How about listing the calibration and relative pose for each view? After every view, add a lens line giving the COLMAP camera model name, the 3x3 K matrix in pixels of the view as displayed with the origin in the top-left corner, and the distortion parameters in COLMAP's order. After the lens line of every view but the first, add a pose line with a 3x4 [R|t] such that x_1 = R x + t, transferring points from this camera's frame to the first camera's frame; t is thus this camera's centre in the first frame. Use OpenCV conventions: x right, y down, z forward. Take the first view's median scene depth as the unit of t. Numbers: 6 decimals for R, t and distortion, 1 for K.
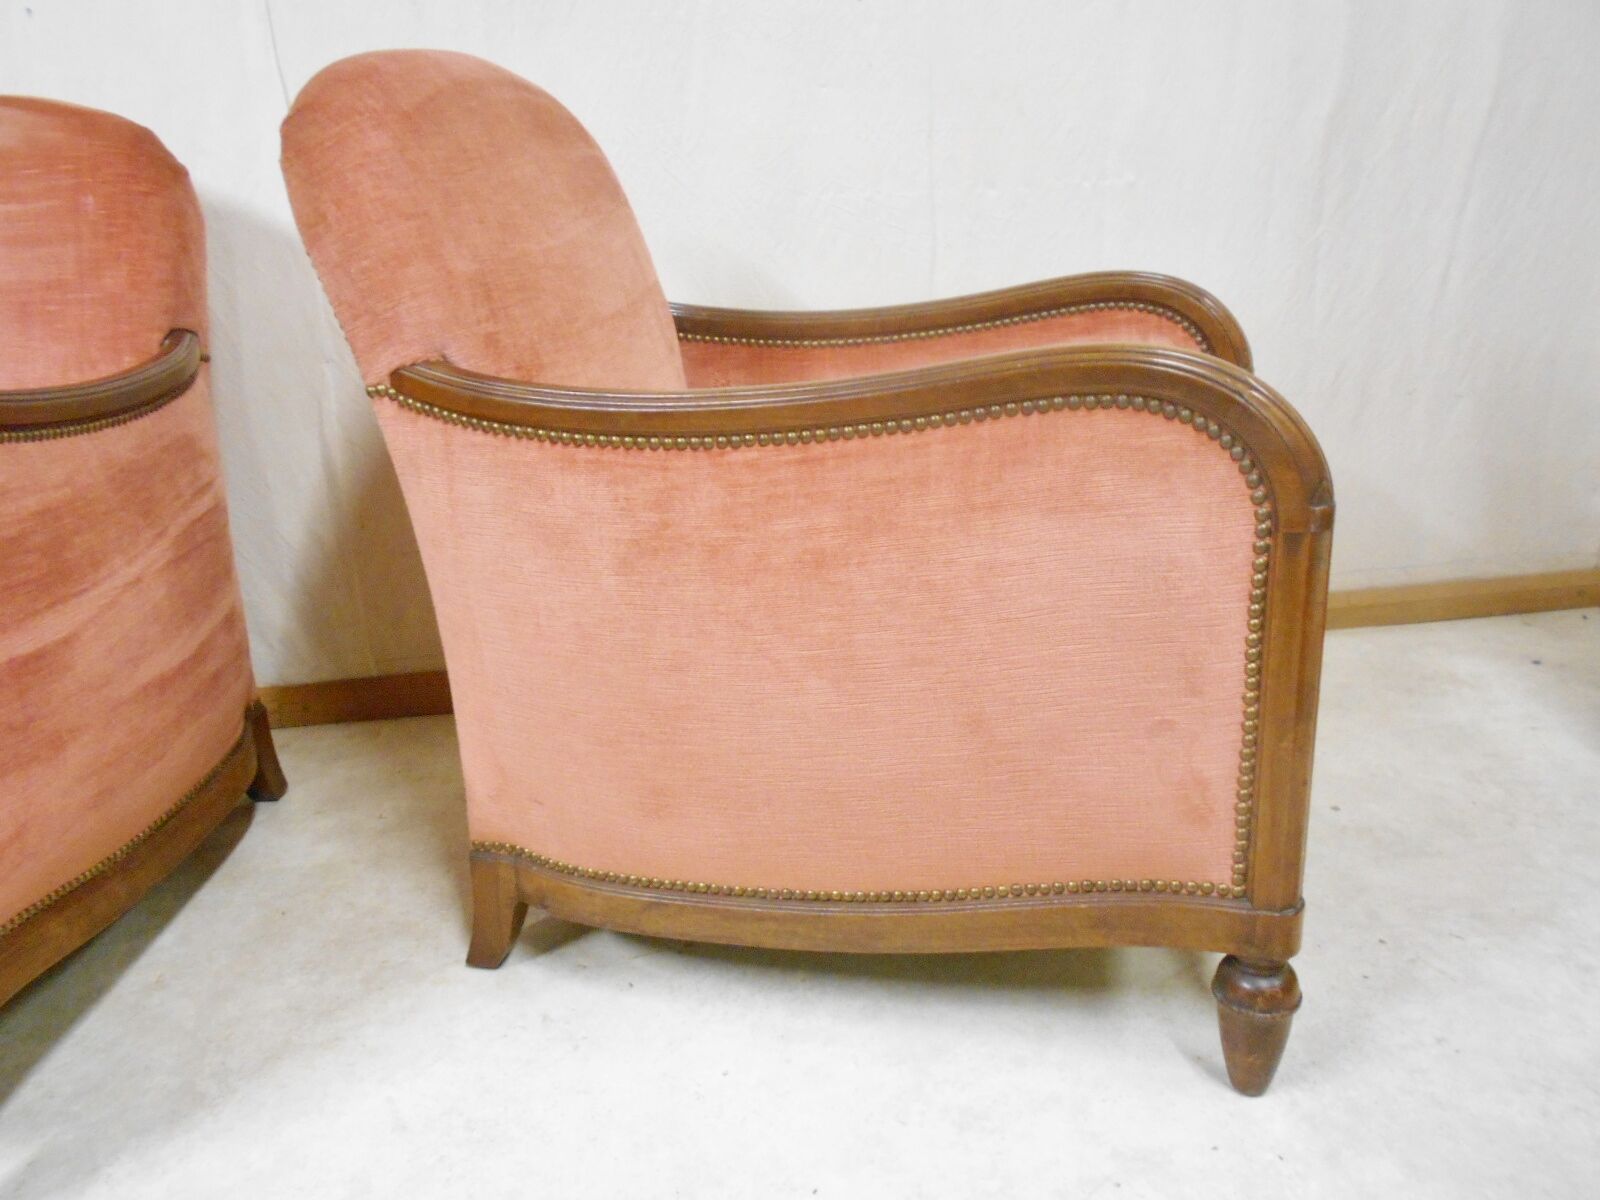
lens RADIAL K [[1323.8, 0, 805.4], [0, 1323.8, 602.5], [0, 0, 1]] dist [-0.001441, 0.005435]
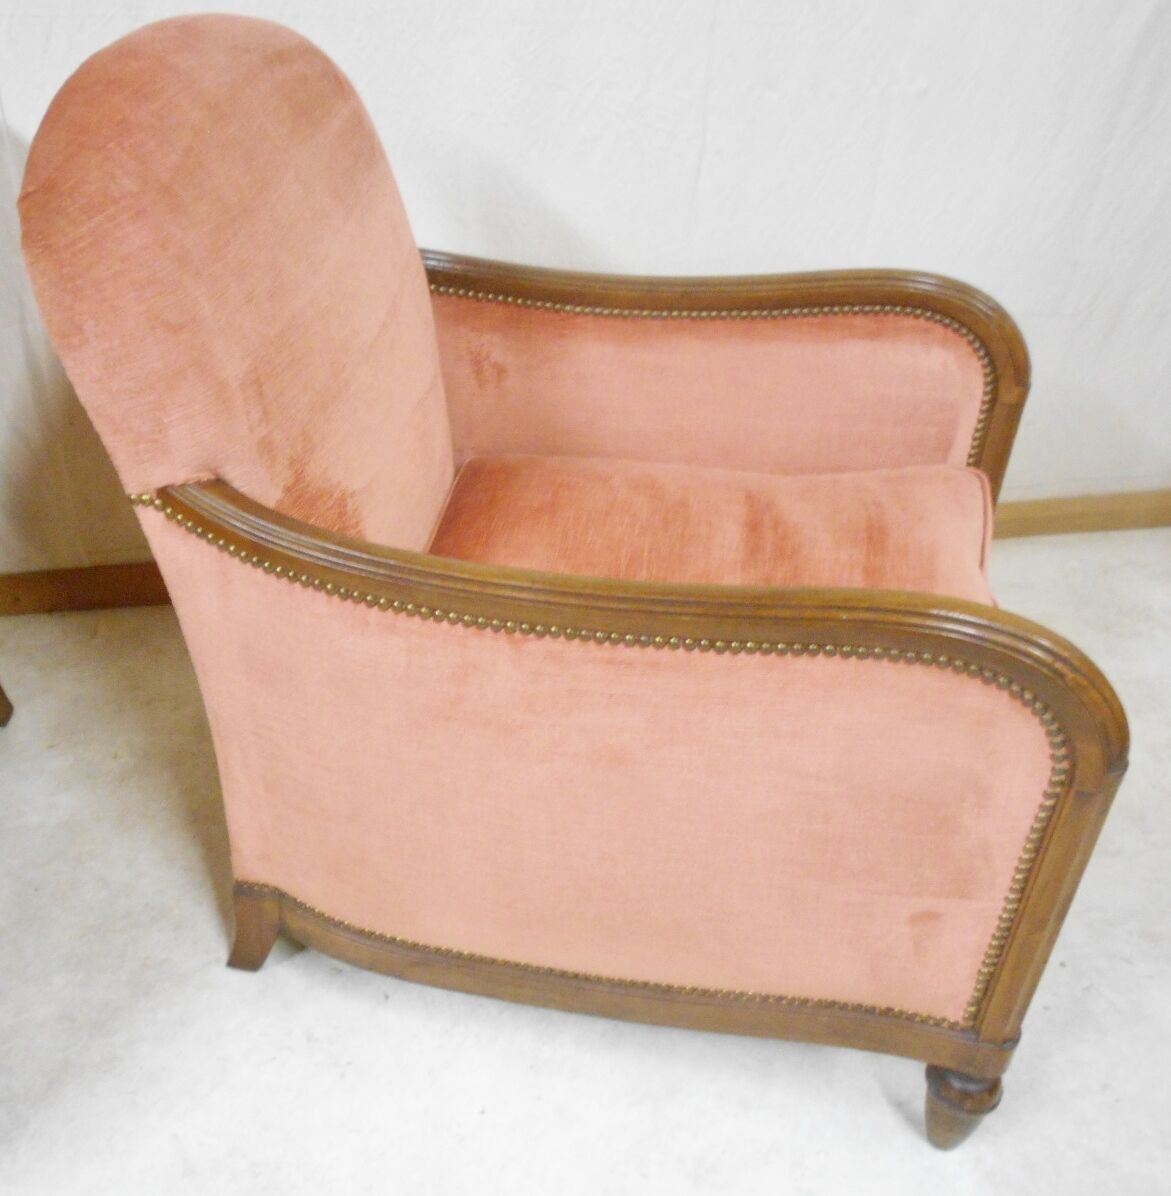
lens RADIAL K [[1306.7, 0, 580.2], [0, 1306.7, 681.6], [0, 0, 1]] dist [0.008105, -0.027509]
pose [[0.994915, 0.038684, 0.092993, -0.082973], [-0.065483, 0.949966, 0.305414, -0.285341], [-0.076525, -0.309950, 0.947668, 0.060214]]
